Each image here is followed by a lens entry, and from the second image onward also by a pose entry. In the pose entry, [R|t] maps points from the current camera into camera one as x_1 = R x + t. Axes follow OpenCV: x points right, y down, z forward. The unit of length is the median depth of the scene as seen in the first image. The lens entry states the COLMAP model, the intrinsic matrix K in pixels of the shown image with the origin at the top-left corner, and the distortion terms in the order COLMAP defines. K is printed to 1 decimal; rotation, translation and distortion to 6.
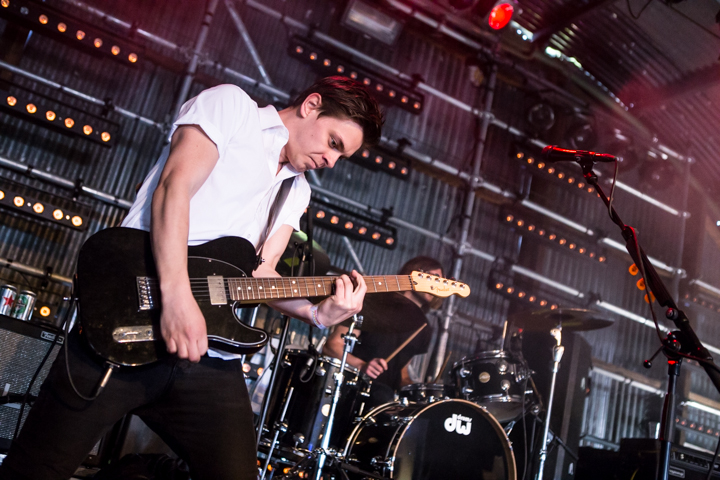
lens RADIAL K [[788.8, 0, 360.0], [0, 788.8, 240.0], [0, 0, 1]] dist [-0.023935, 0.017101]
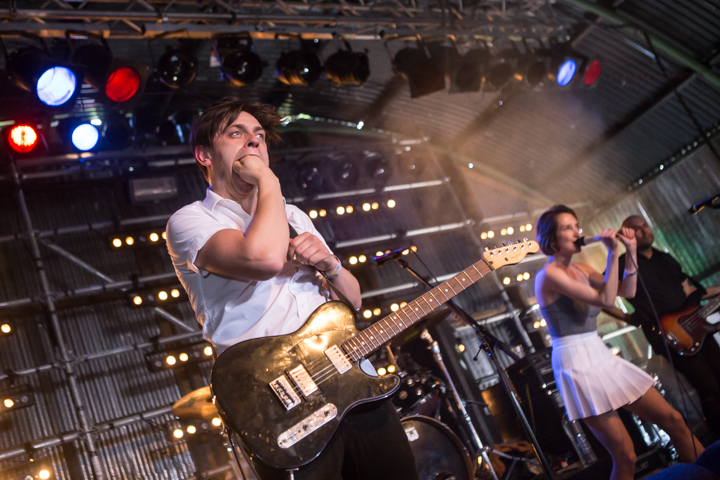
lens RADIAL K [[809.9, 0, 321.7], [0, 809.9, 212.2], [0, 0, 1]] dist [-0.028194, 0.006403]
pose [[0.825712, -0.519954, 0.218741, -0.066267], [0.536064, 0.843999, -0.017344, -0.095550], [-0.175599, 0.131580, 0.975629, -0.253588]]
